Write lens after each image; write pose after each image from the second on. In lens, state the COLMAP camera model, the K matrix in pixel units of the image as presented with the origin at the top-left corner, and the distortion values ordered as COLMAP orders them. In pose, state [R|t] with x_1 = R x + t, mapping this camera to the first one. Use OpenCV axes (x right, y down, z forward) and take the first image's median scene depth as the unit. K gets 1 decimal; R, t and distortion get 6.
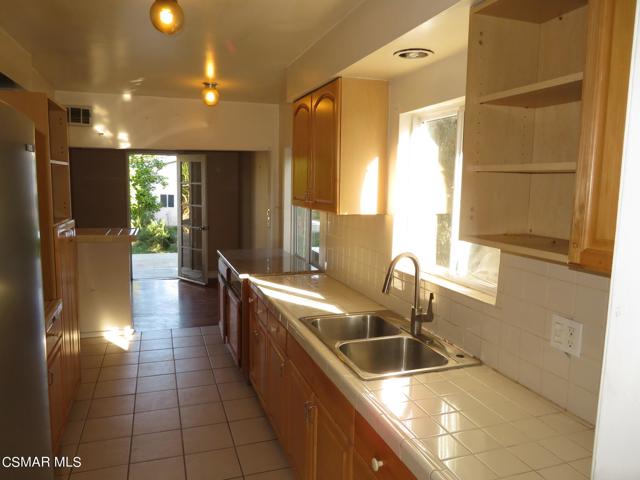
lens RADIAL K [[456.9, 0, 320.8], [0, 456.9, 238.1], [0, 0, 1]] dist [-0.014728, 0.005028]
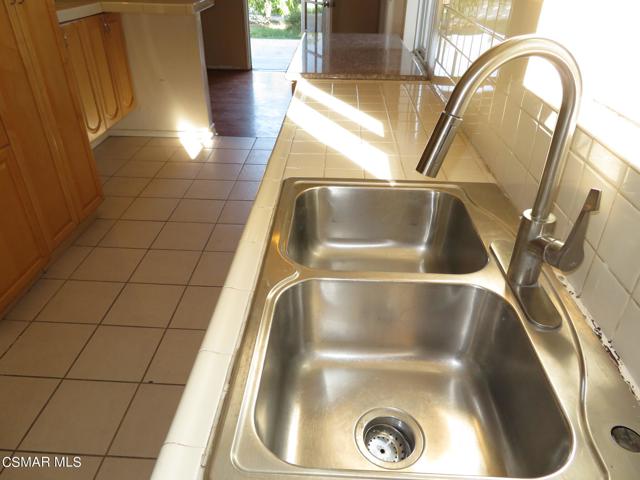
lens RADIAL K [[456.9, 0, 320.8], [0, 456.9, 238.1], [0, 0, 1]] dist [-0.014728, 0.005028]
pose [[0.929362, 0.189735, -0.316682, 0.152477], [-0.041172, 0.905739, 0.421831, 0.028183], [0.366868, -0.378995, 0.849571, 0.585182]]
